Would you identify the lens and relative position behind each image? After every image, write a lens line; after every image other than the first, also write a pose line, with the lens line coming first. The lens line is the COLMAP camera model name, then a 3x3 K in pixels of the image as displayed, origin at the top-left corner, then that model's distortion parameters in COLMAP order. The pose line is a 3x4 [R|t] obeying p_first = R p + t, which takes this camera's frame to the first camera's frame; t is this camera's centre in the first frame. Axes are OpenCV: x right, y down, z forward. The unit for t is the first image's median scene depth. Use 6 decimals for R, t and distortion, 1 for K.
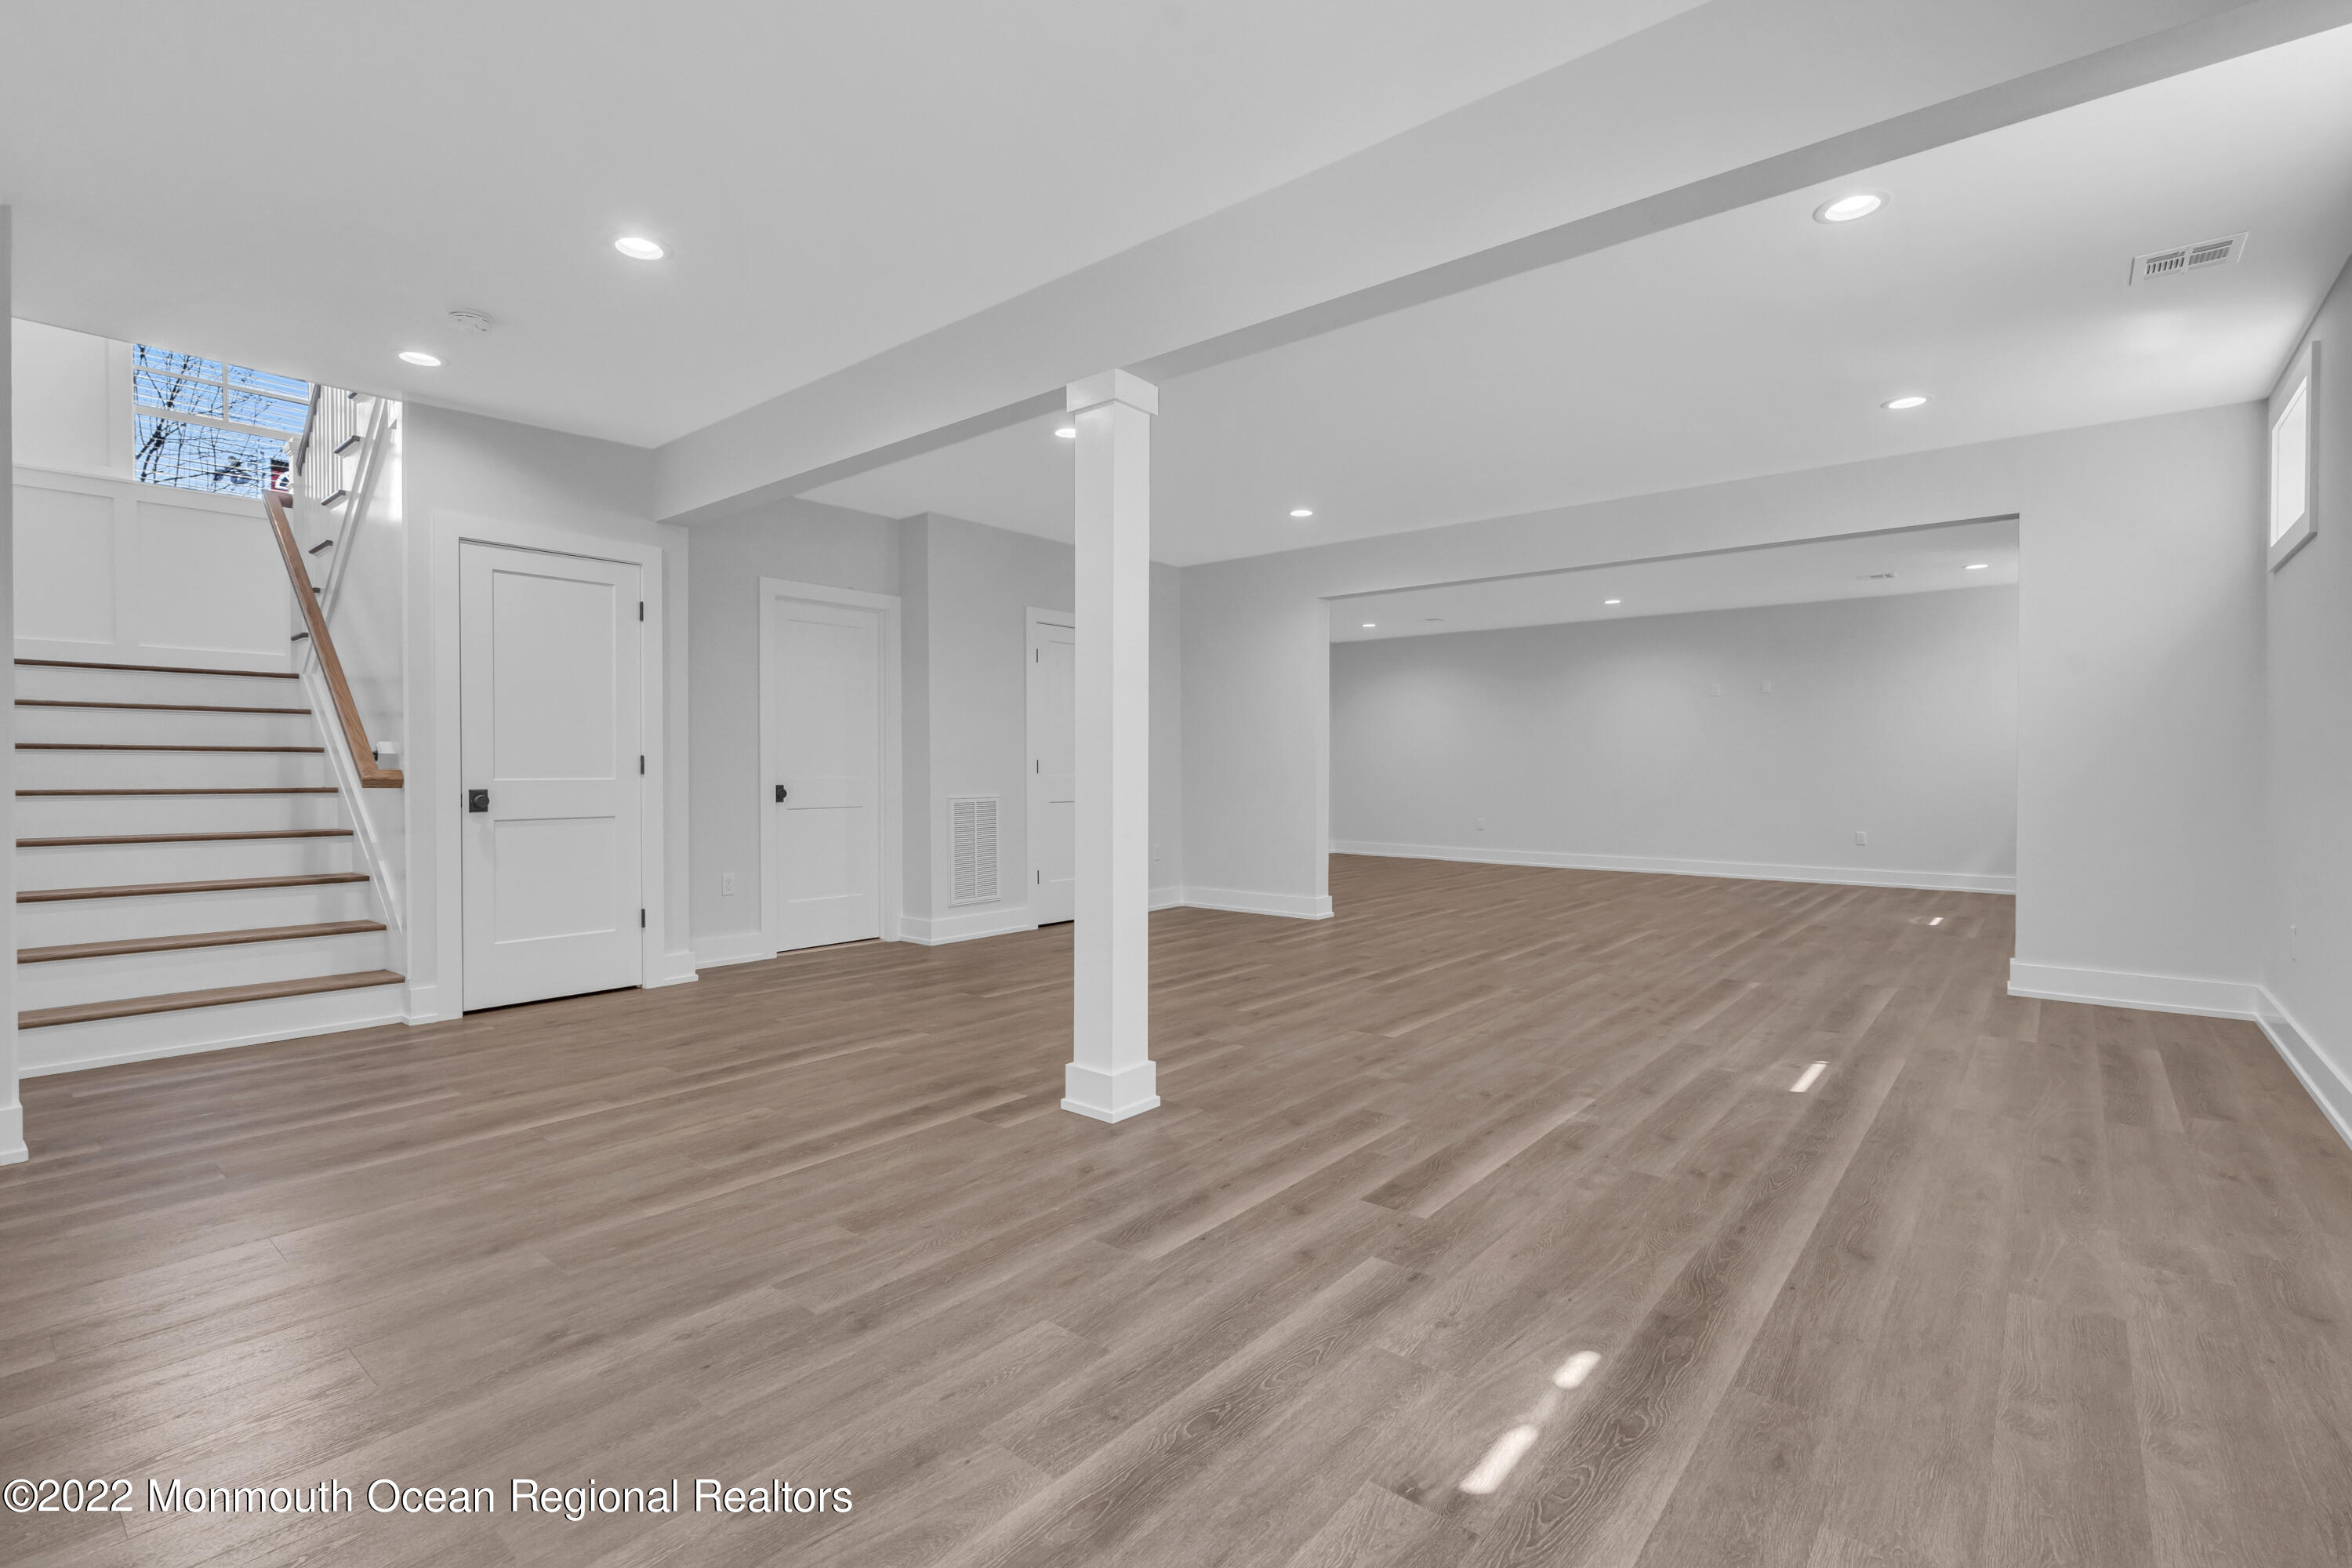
lens RADIAL K [[1064.9, 0, 1164.0], [0, 1064.9, 781.9], [0, 0, 1]] dist [-0.002435, 0.000039]
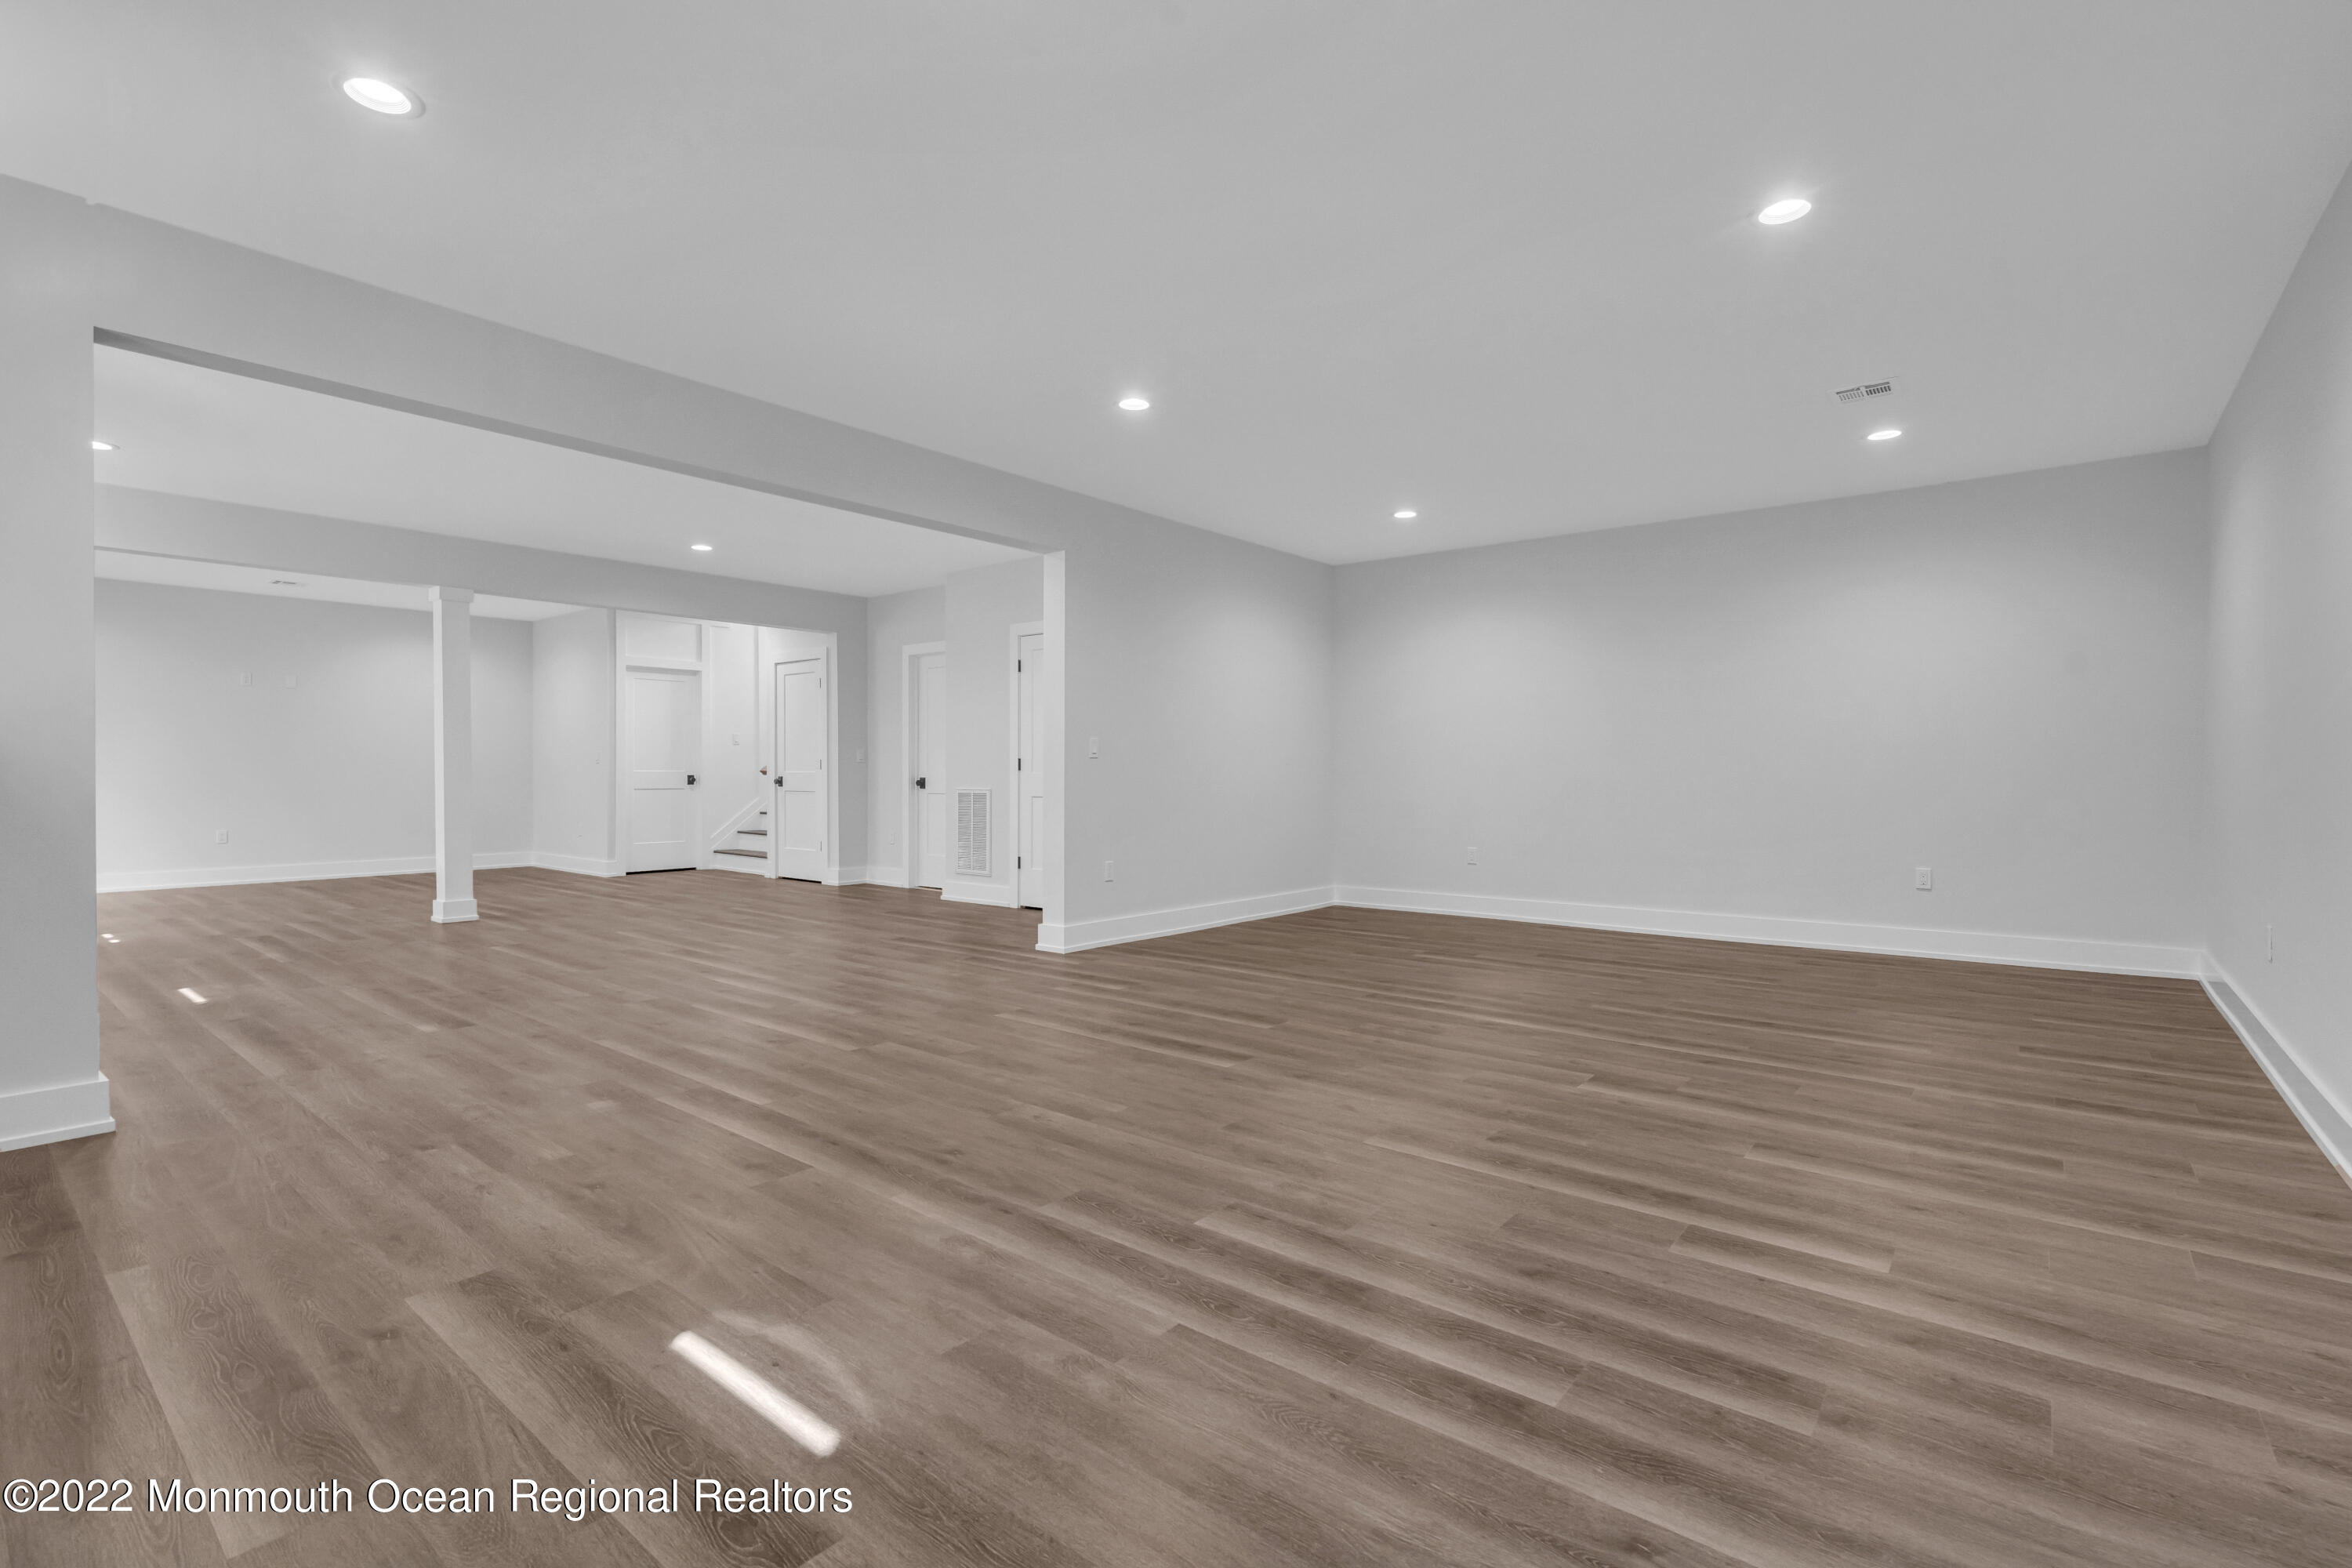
lens RADIAL K [[1064.9, 0, 1167.1], [0, 1064.9, 779.6], [0, 0, 1]] dist [-0.002435, 0.000039]
pose [[0.010937, 0.005667, -0.999924, 2.027705], [-0.017278, 0.999836, 0.005477, -0.015295], [0.999791, 0.017217, 0.011033, 2.305608]]
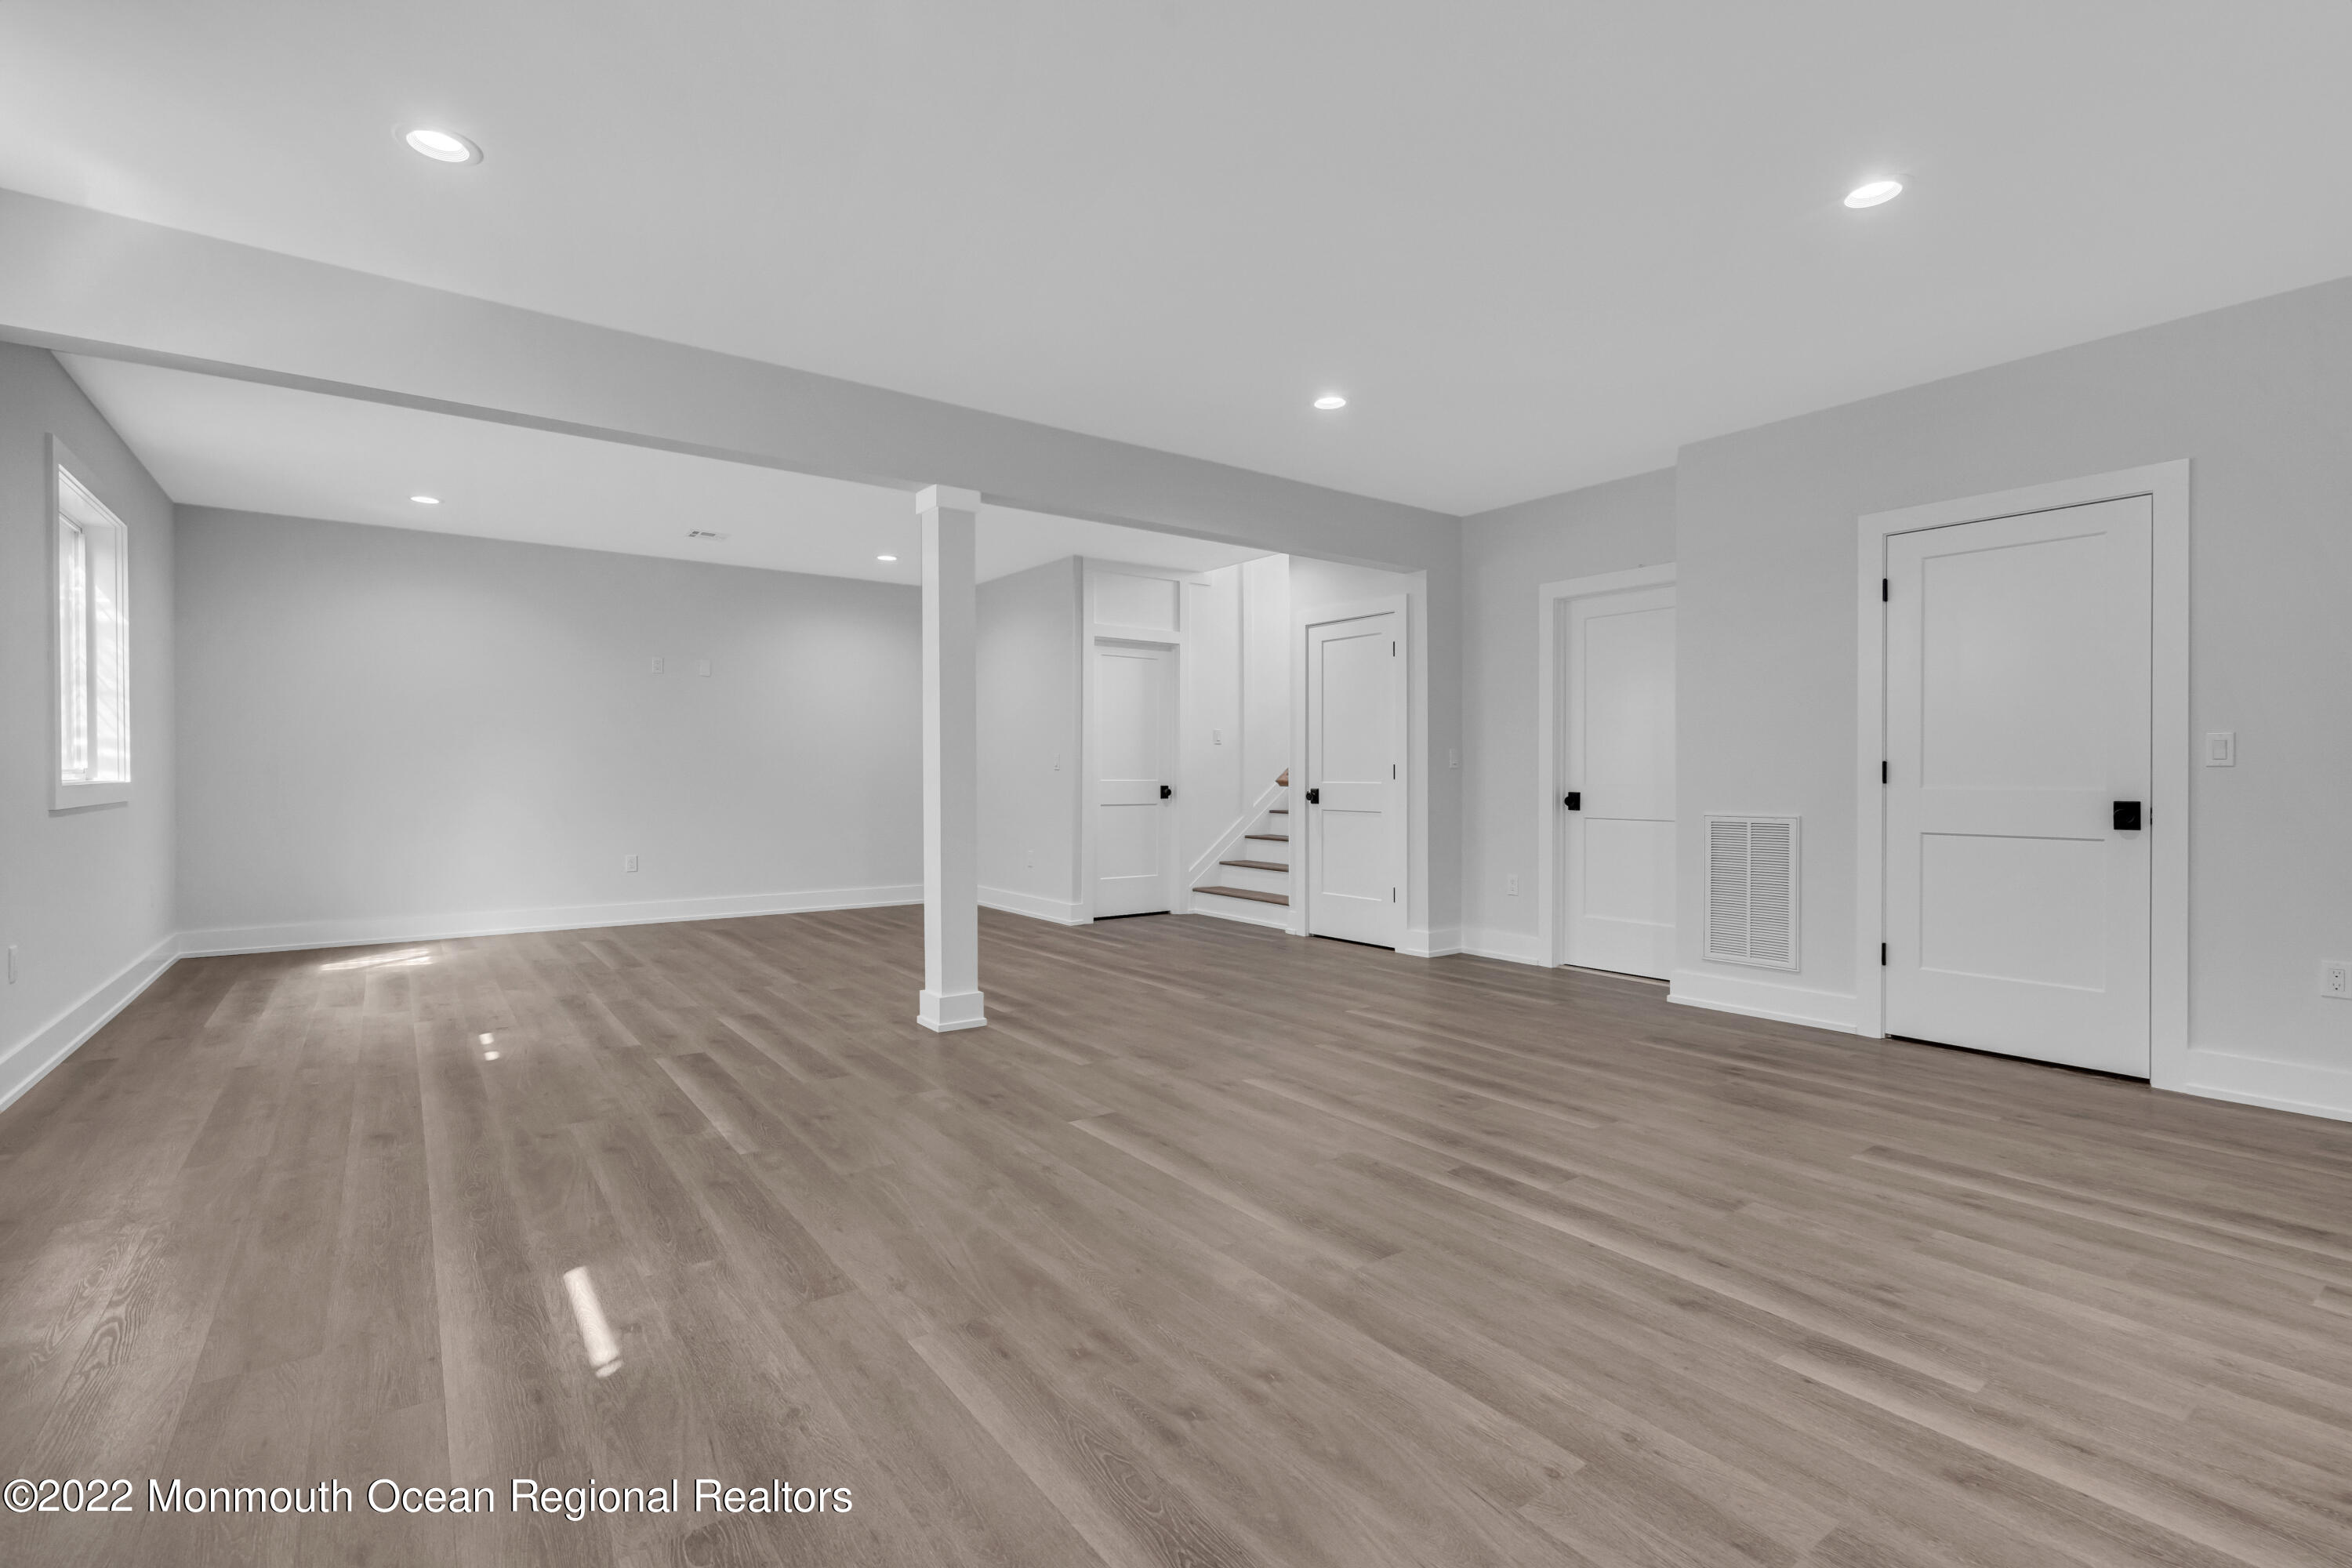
lens RADIAL K [[1064.9, 0, 1171.7], [0, 1064.9, 778.8], [0, 0, 1]] dist [-0.002435, 0.000039]
pose [[-0.233746, 0.003240, -0.972292, 1.138840], [-0.015073, 0.999862, 0.006956, -0.018509], [0.972181, 0.016281, -0.233665, 1.503460]]
